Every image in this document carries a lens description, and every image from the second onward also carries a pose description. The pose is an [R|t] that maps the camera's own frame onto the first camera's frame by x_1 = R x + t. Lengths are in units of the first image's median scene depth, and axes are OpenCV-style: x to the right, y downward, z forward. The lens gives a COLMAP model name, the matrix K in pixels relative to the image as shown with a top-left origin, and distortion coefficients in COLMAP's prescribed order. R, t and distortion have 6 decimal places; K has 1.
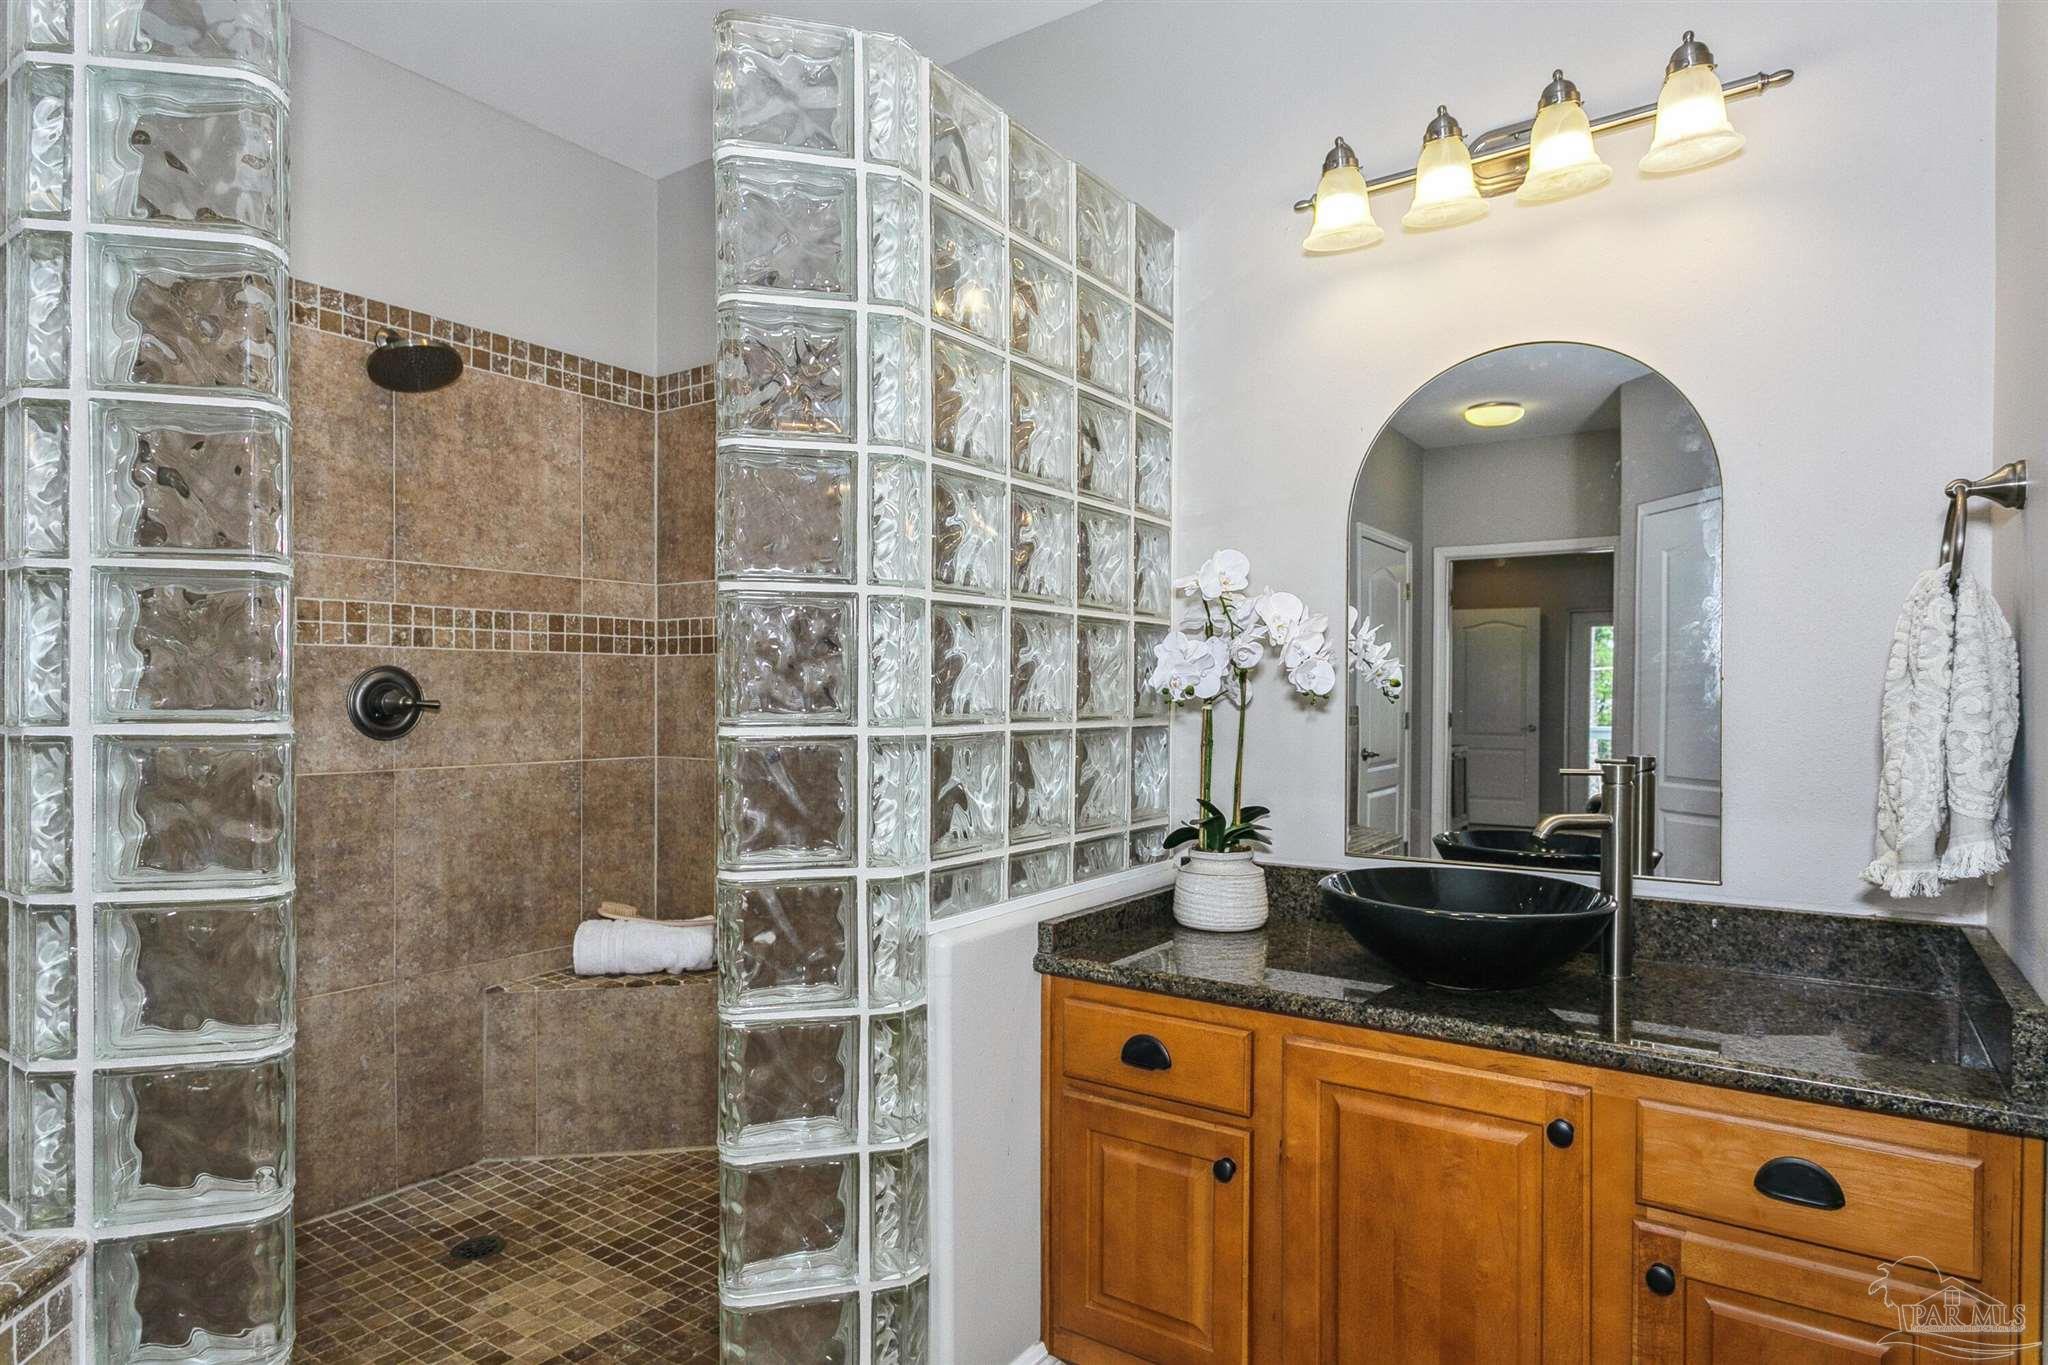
lens RADIAL K [[1129.6, 0, 1009.9], [0, 1129.6, 693.7], [0, 0, 1]] dist [0.012945, -0.005145]
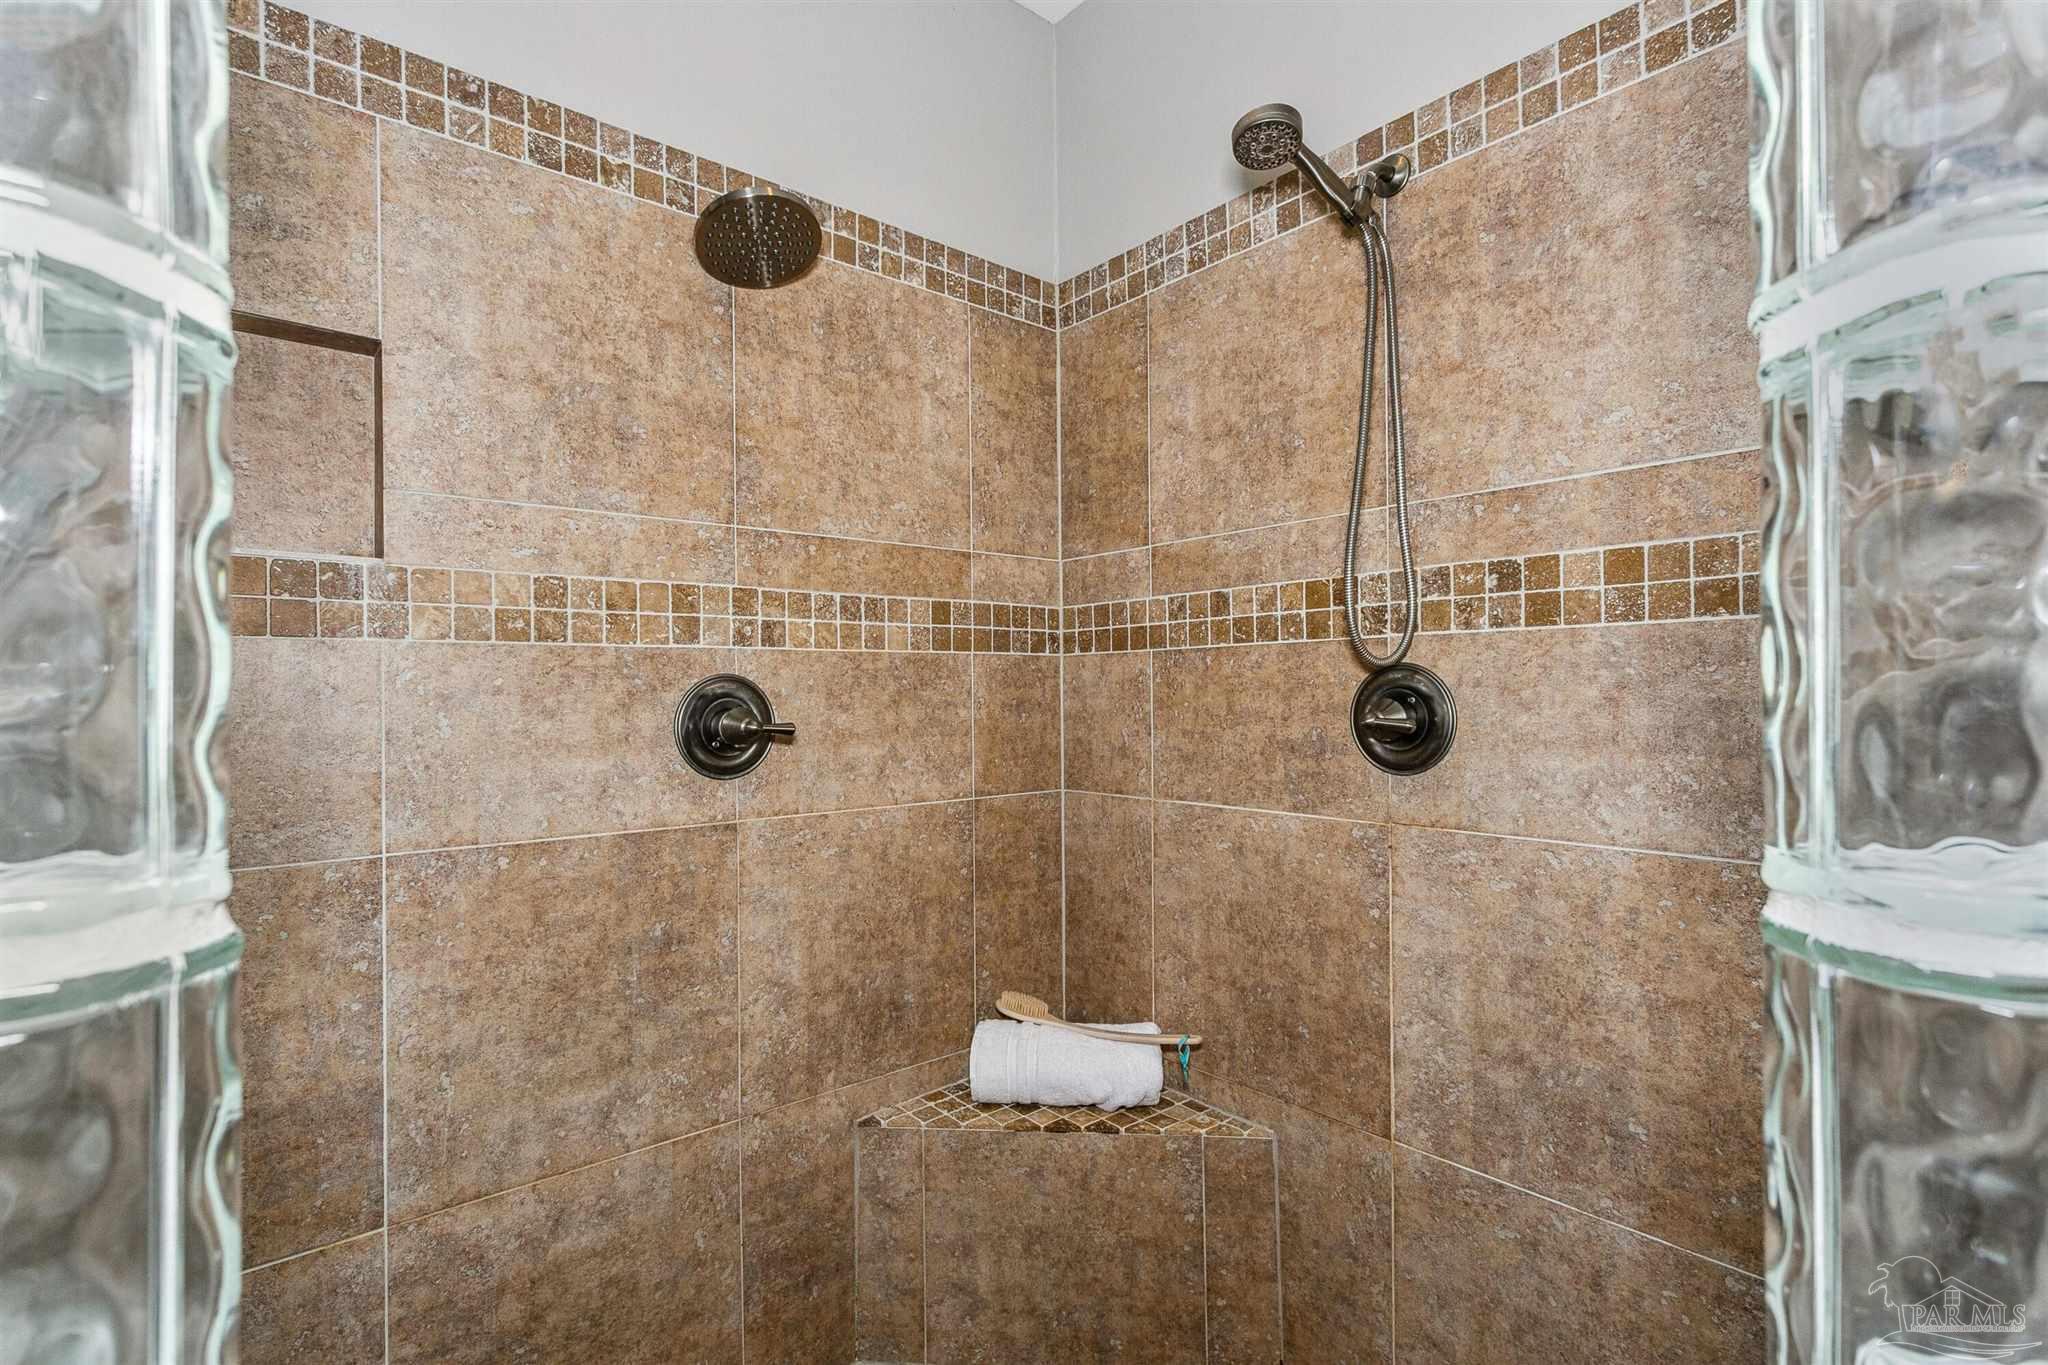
lens RADIAL K [[995.6, 0, 1032.3], [0, 995.6, 681.8], [0, 0, 1]] dist [0.012934, -0.000102]
pose [[0.970541, -0.011860, -0.240644, -0.198216], [0.009827, 0.999905, -0.009648, -0.011118], [0.240735, 0.007000, 0.970566, 0.407995]]
